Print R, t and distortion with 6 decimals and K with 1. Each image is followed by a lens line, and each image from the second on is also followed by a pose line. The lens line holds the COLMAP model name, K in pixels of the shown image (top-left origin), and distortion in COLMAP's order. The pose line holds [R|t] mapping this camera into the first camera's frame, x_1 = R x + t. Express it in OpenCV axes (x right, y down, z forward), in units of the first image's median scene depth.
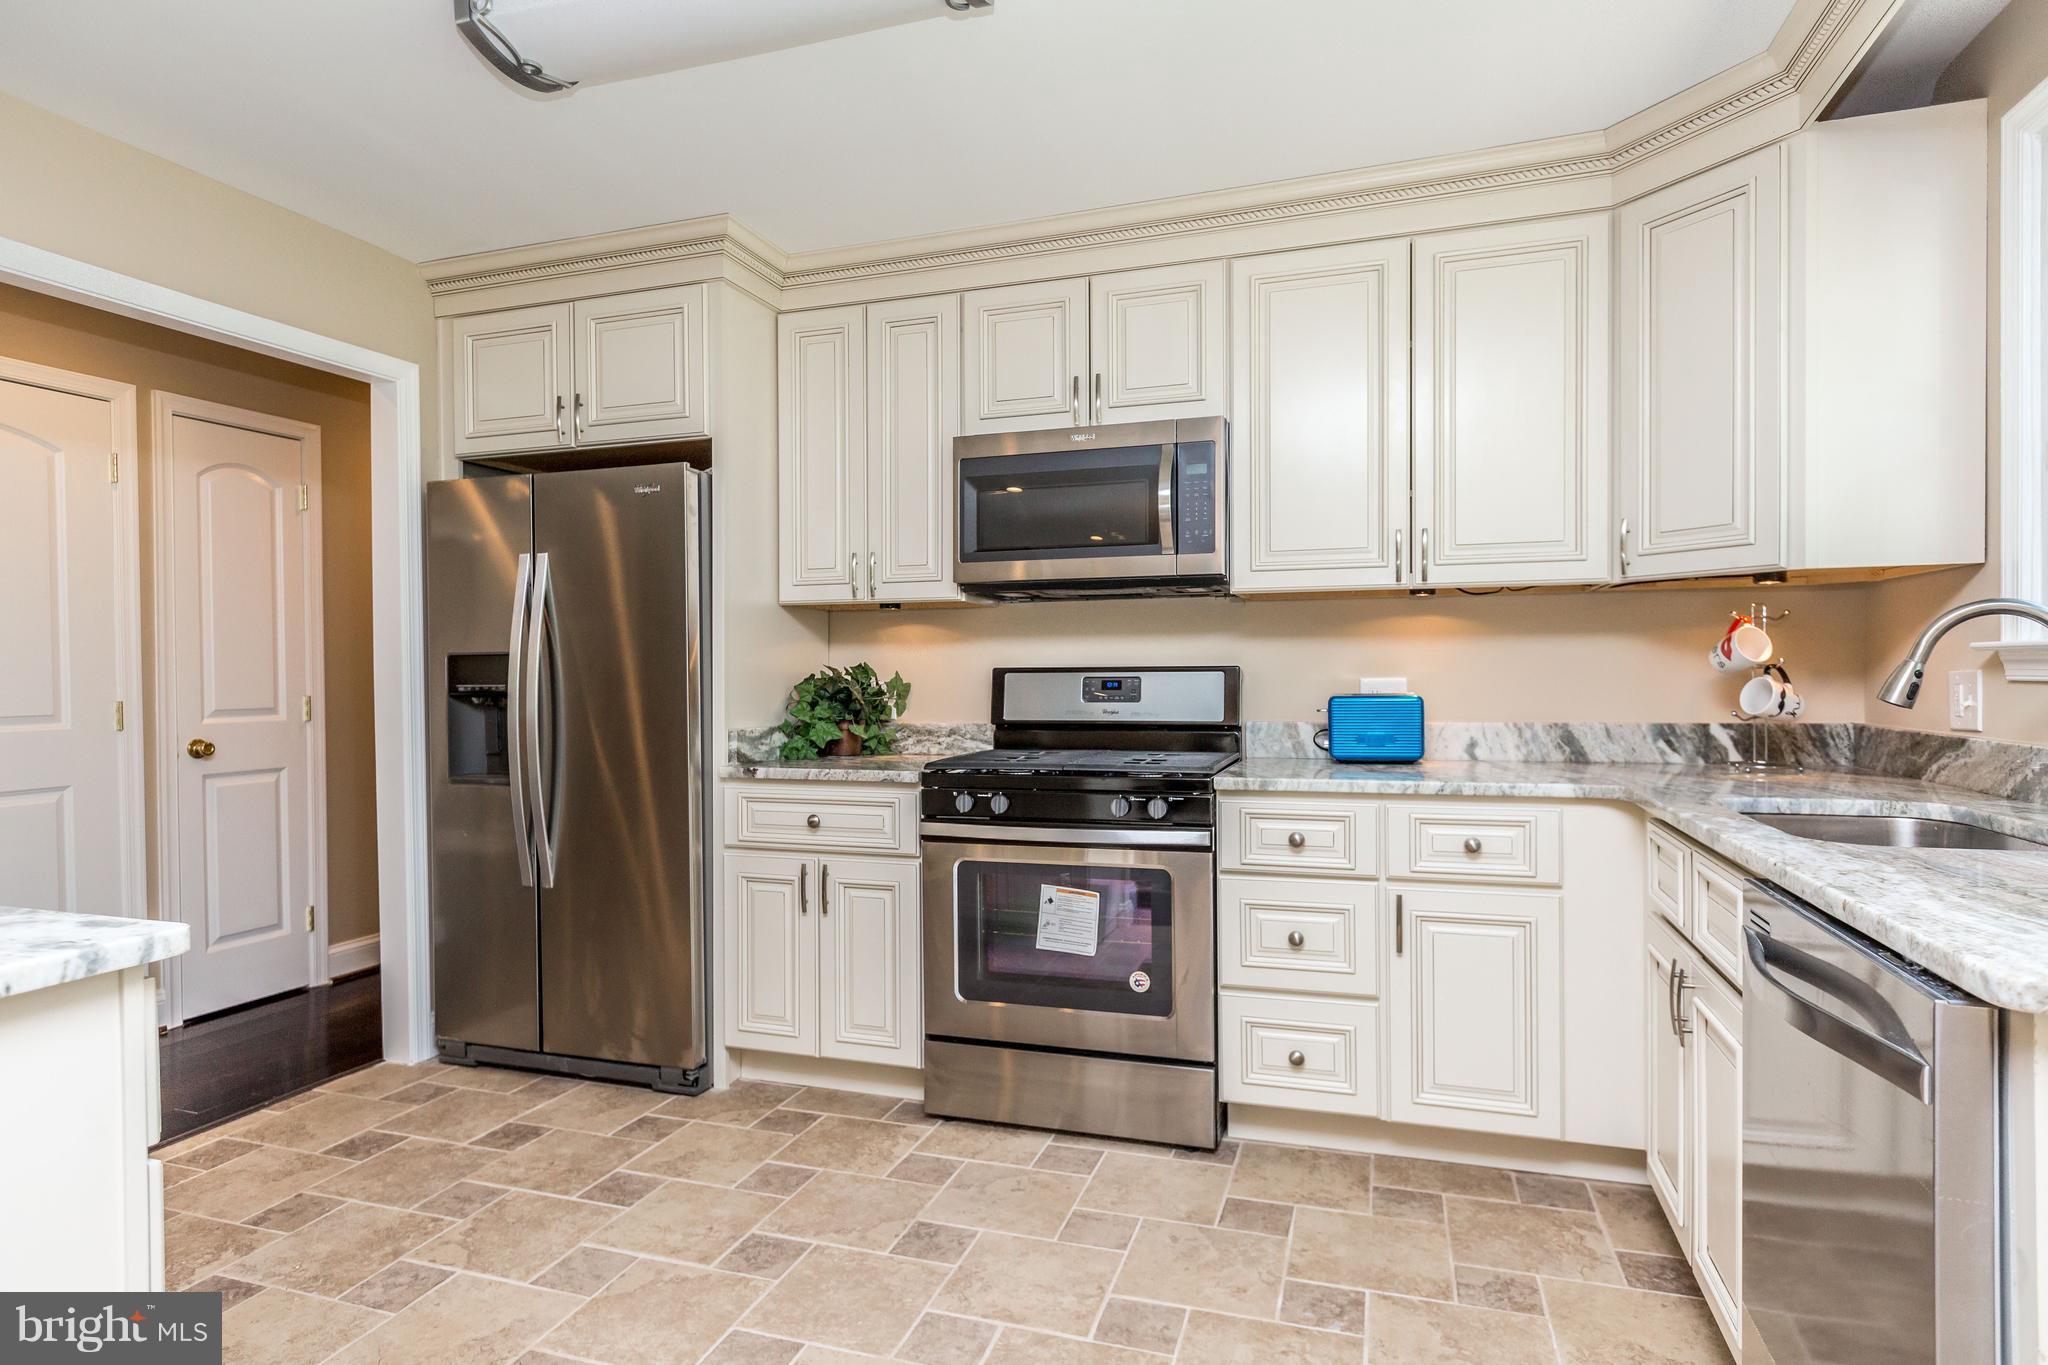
lens RADIAL K [[1100.6, 0, 1013.0], [0, 1100.6, 681.8], [0, 0, 1]] dist [-0.000006, -0.000638]
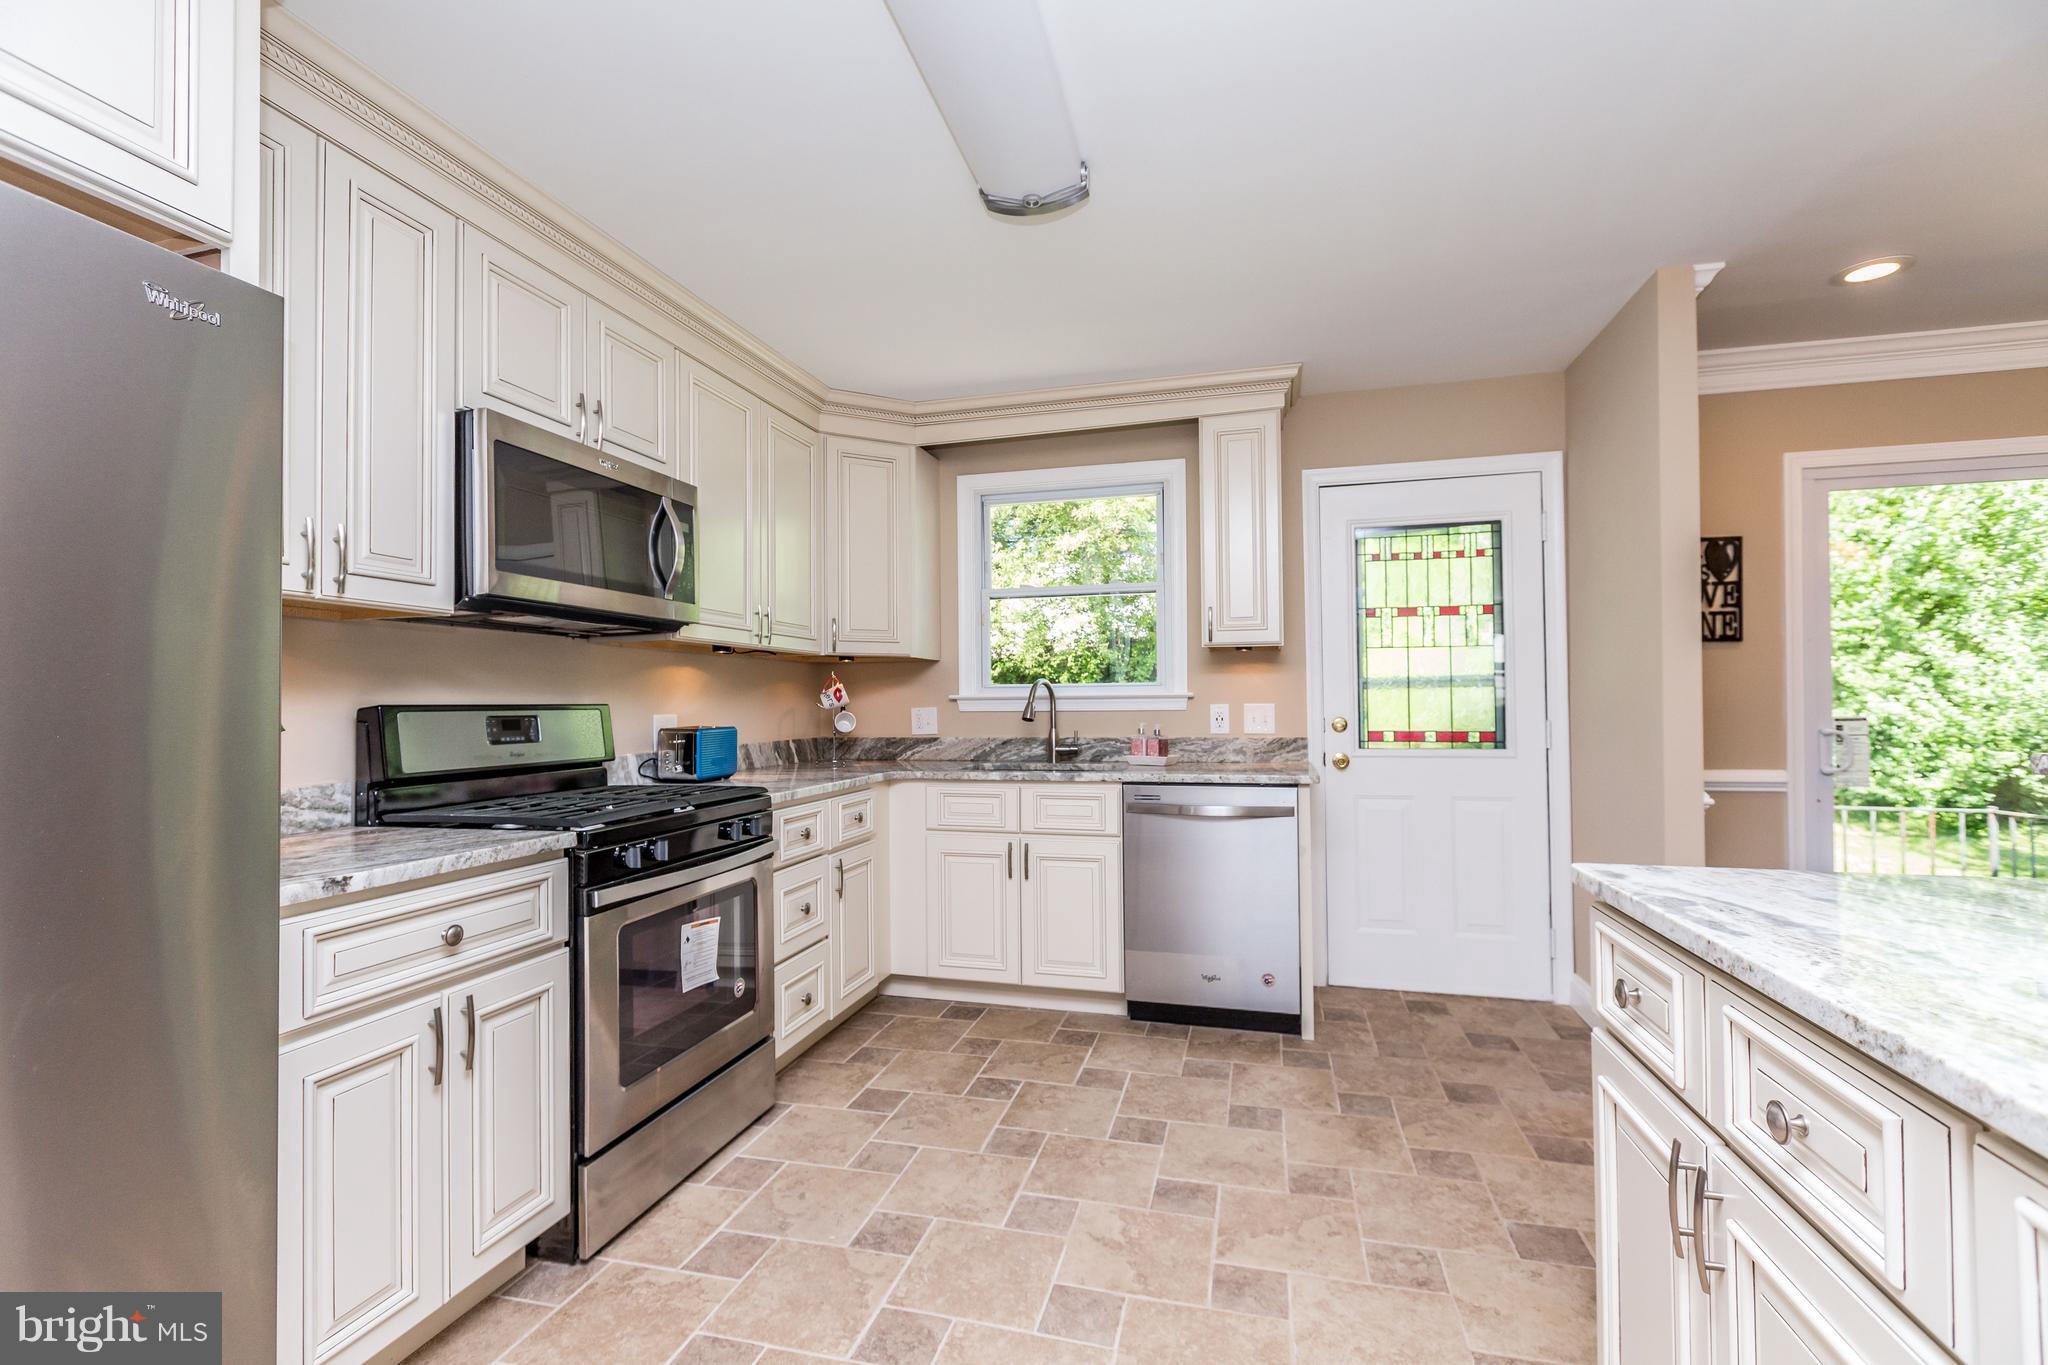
lens RADIAL K [[916.4, 0, 1009.5], [0, 916.4, 688.5], [0, 0, 1]] dist [0.000265, 0.000224]
pose [[-0.053769, 0.025486, 0.998228, -0.828527], [0.020420, 0.999493, -0.024418, 0.000389], [-0.998345, 0.019071, -0.054262, 0.775454]]
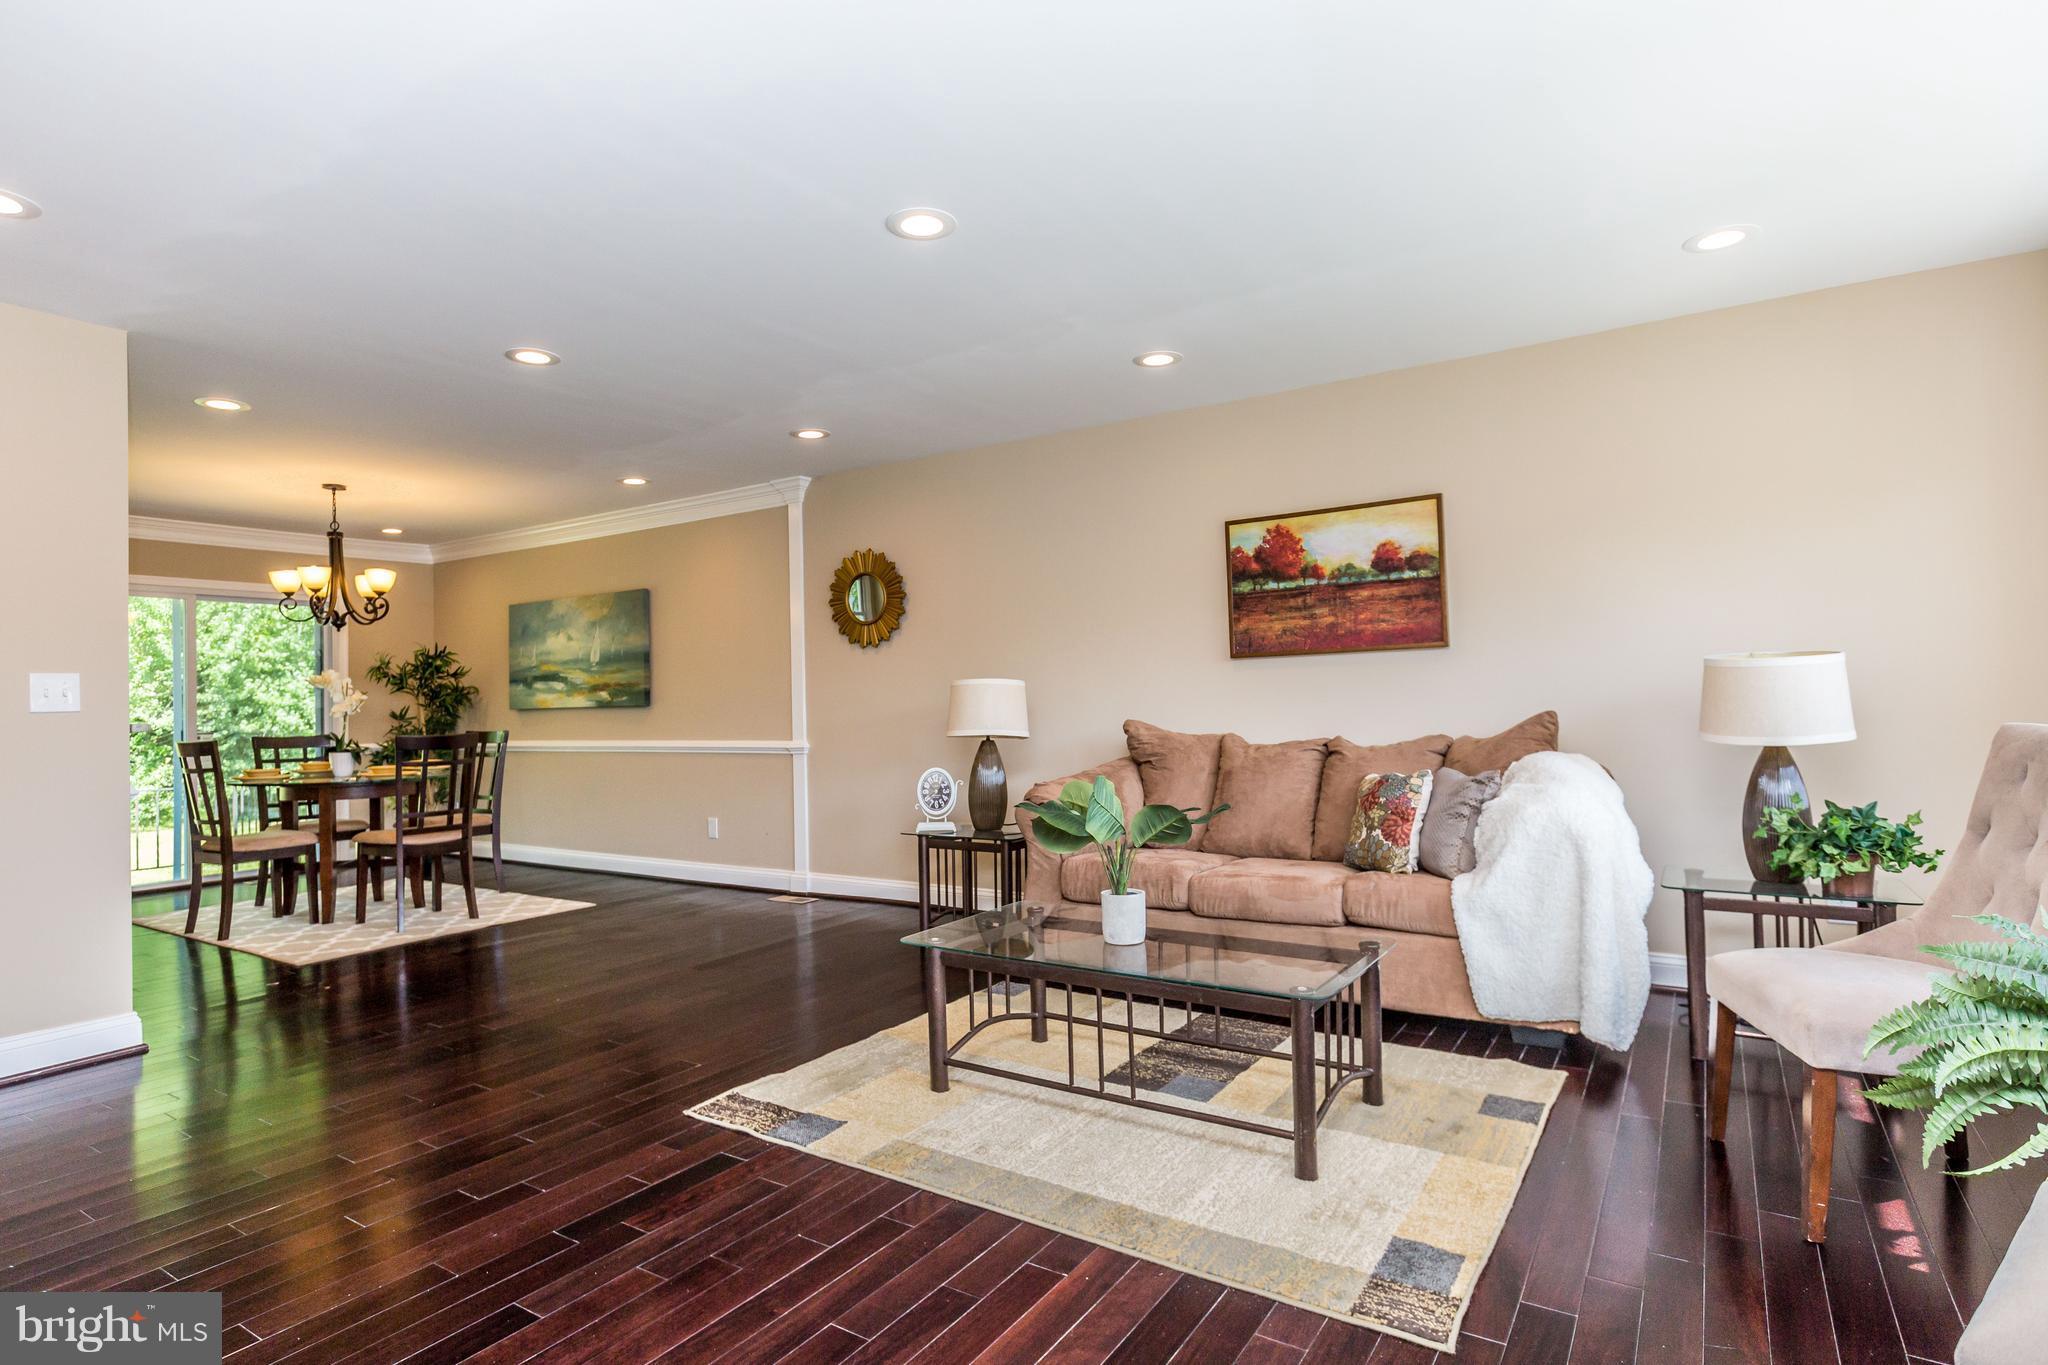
lens RADIAL K [[1054.5, 0, 1017.3], [0, 1054.5, 681.4], [0, 0, 1]] dist [-0.001015, 0.000177]
pose [[-0.967214, 0.036110, 0.251384, -2.355490], [0.035257, 0.999347, -0.007899, 0.028814], [-0.251505, 0.001223, -0.967855, 1.341792]]
